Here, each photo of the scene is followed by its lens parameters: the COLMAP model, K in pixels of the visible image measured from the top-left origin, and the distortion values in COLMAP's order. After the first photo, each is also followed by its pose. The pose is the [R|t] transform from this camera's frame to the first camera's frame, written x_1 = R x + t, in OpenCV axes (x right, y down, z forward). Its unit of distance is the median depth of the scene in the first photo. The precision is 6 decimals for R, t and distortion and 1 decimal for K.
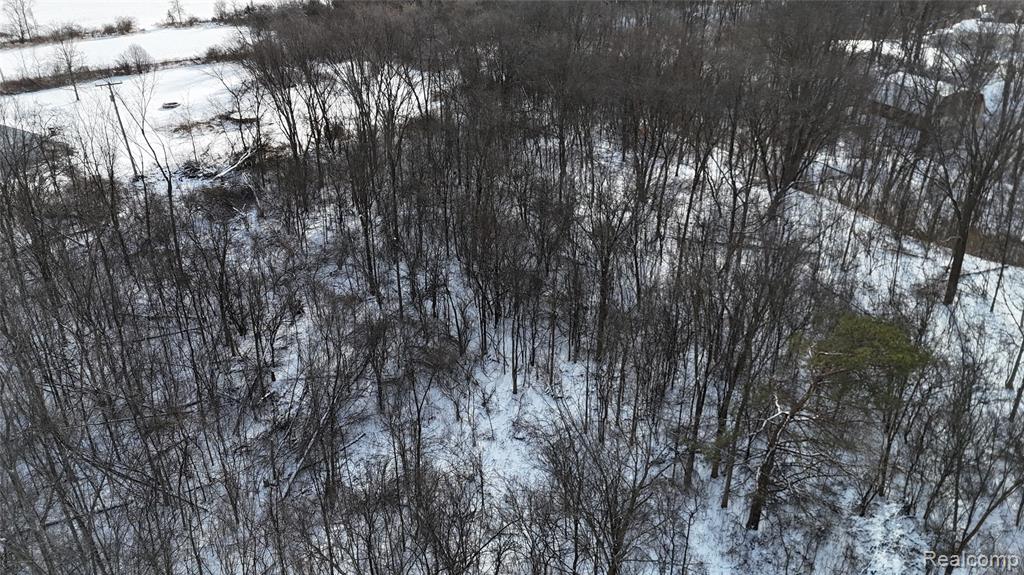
lens RADIAL K [[753.4, 0, 523.0], [0, 753.4, 290.6], [0, 0, 1]] dist [0.061801, -0.057191]
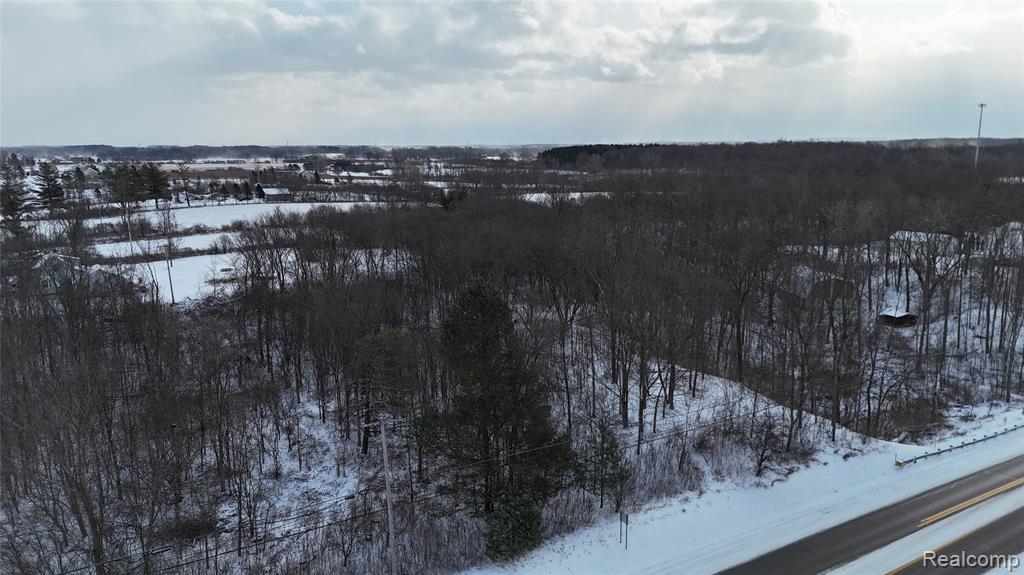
lens RADIAL K [[753.4, 0, 520.5], [0, 753.4, 280.2], [0, 0, 1]] dist [0.061801, -0.057191]
pose [[0.983932, 0.020701, -0.177341, 0.295972], [-0.070167, 0.958174, -0.277453, 0.118357], [0.164180, 0.285438, 0.944230, -0.228407]]
